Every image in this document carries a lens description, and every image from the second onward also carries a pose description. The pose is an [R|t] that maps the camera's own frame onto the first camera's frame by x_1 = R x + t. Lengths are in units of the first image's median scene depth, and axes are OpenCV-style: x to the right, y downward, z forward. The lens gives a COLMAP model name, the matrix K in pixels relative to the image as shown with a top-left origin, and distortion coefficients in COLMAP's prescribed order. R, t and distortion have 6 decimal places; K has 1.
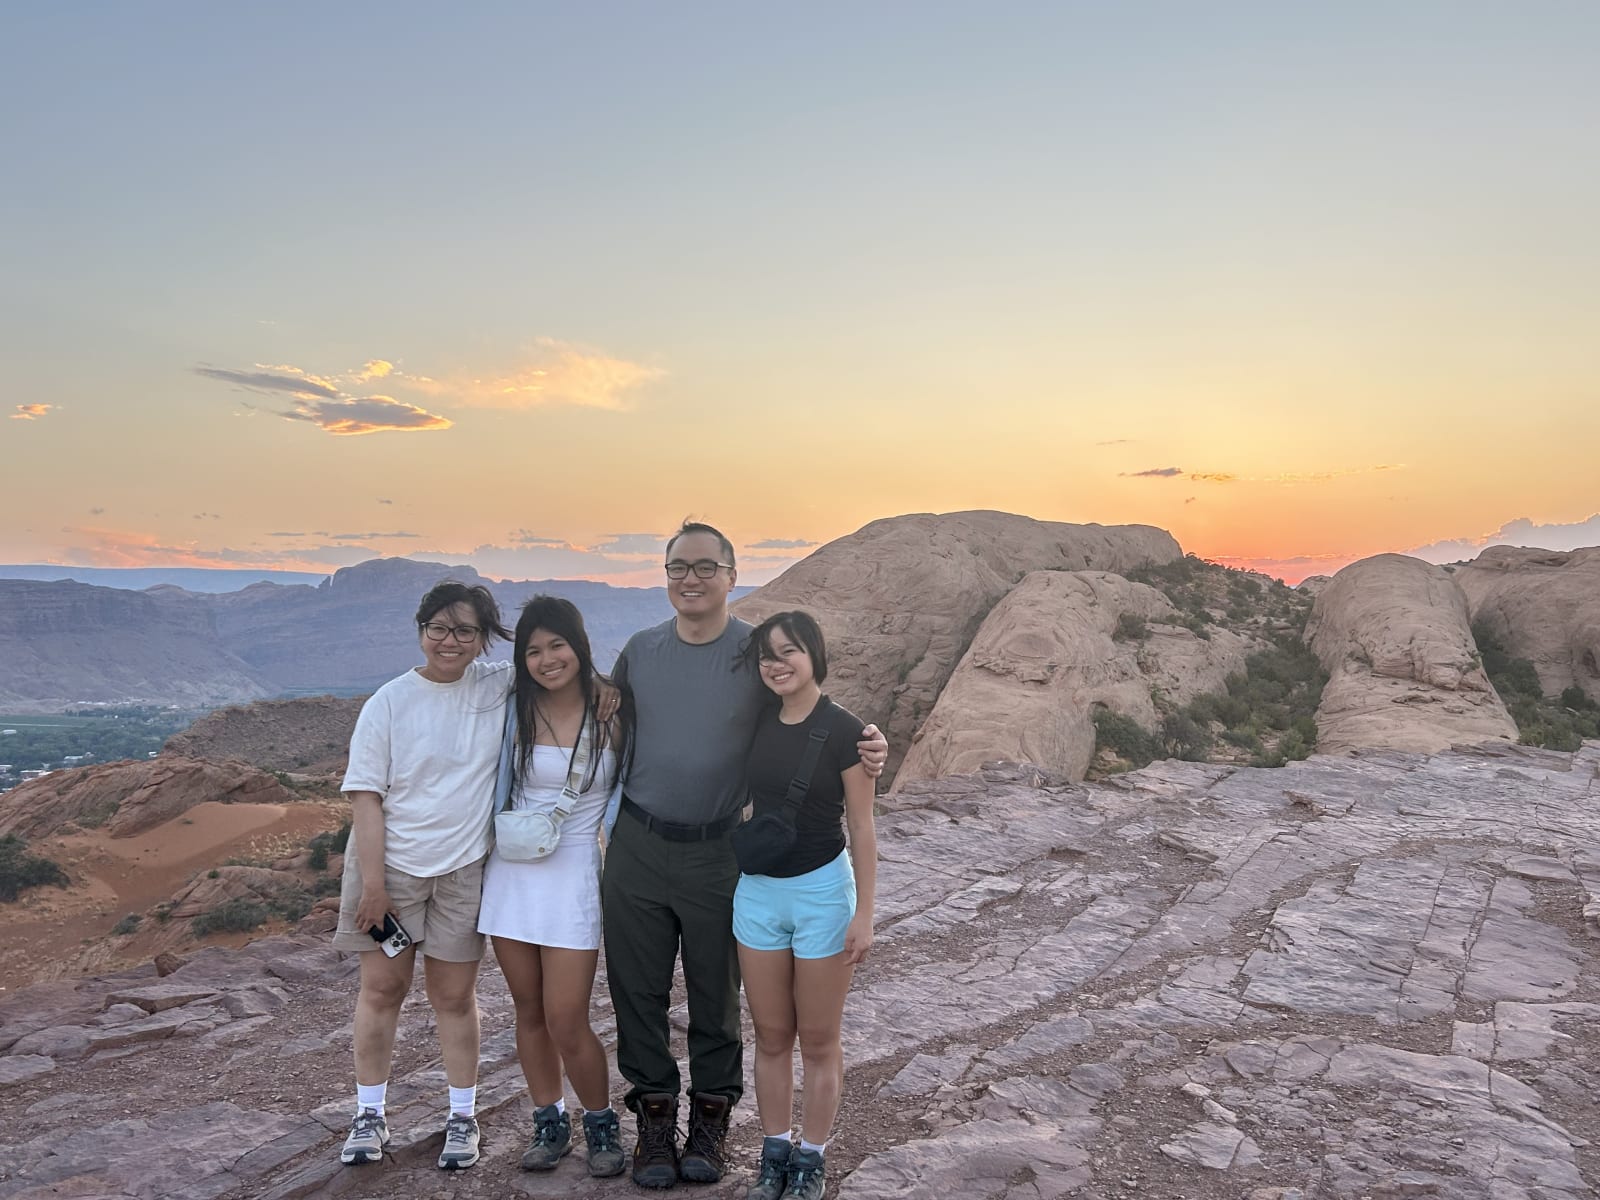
lens RADIAL K [[1394.7, 0, 787.4], [0, 1394.7, 607.3], [0, 0, 1]] dist [-0.010346, -0.044592]
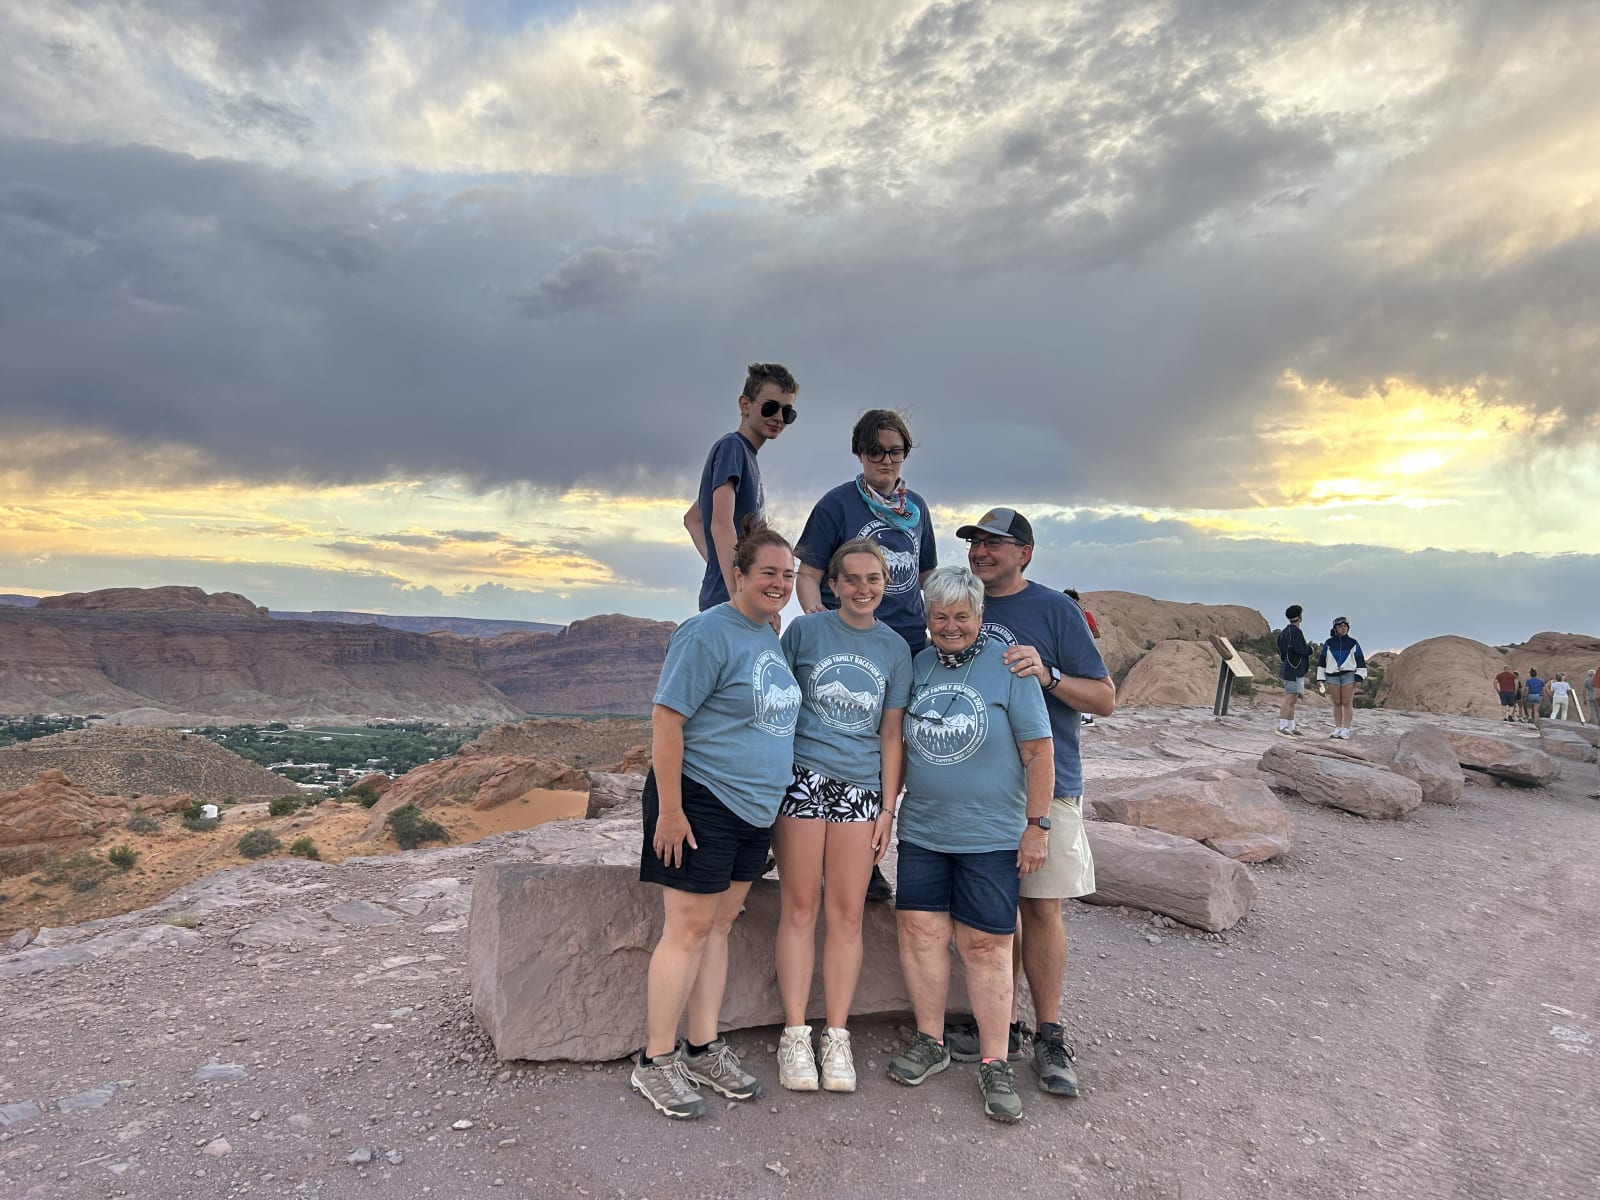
lens RADIAL K [[1134.3, 0, 789.1], [0, 1134.3, 662.8], [0, 0, 1]] dist [-0.028829, -0.007431]
pose [[0.991967, 0.034497, -0.121702, -0.036093], [-0.034352, 0.999404, 0.003287, 0.003497], [0.121743, 0.000920, 0.992561, -0.075597]]
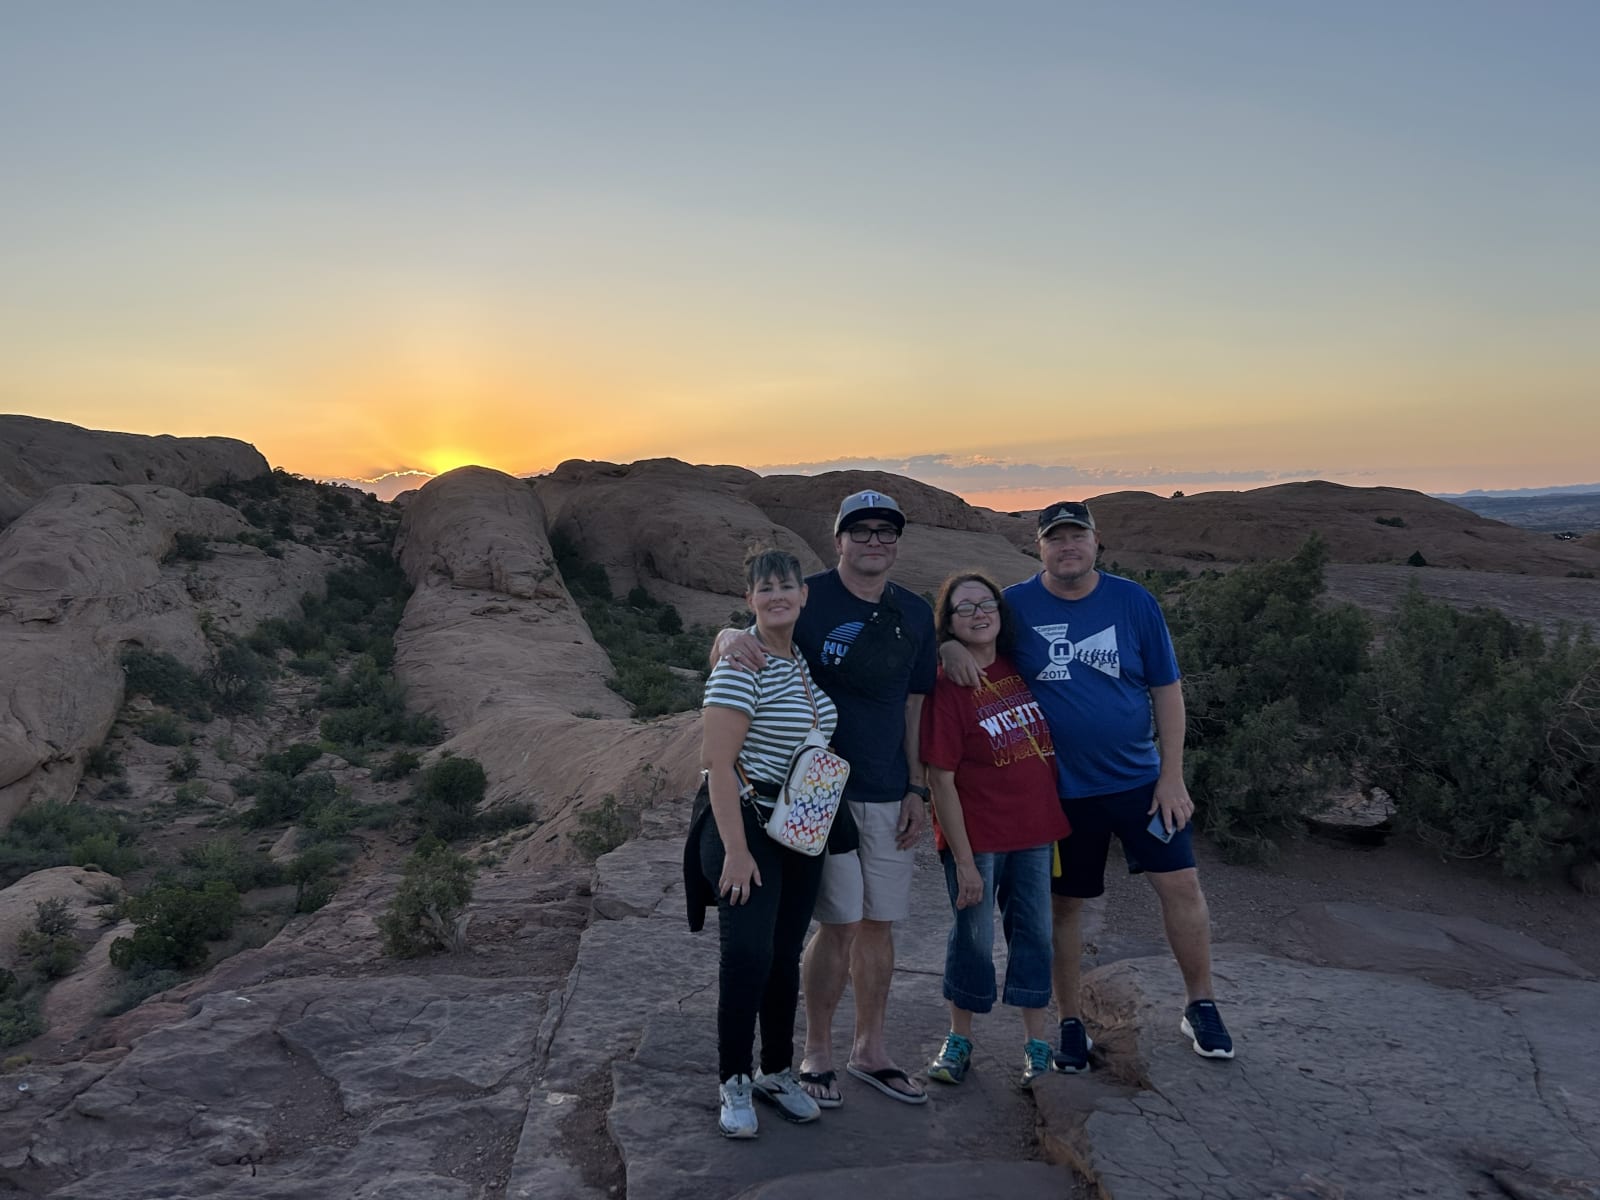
lens RADIAL K [[1394.7, 0, 798.5], [0, 1394.7, 602.7], [0, 0, 1]] dist [-0.010346, -0.044592]
pose [[0.806293, -0.060536, 0.588411, 0.036449], [0.026913, 0.997474, 0.065742, 0.001454], [-0.590904, -0.037171, 0.805885, 0.061727]]
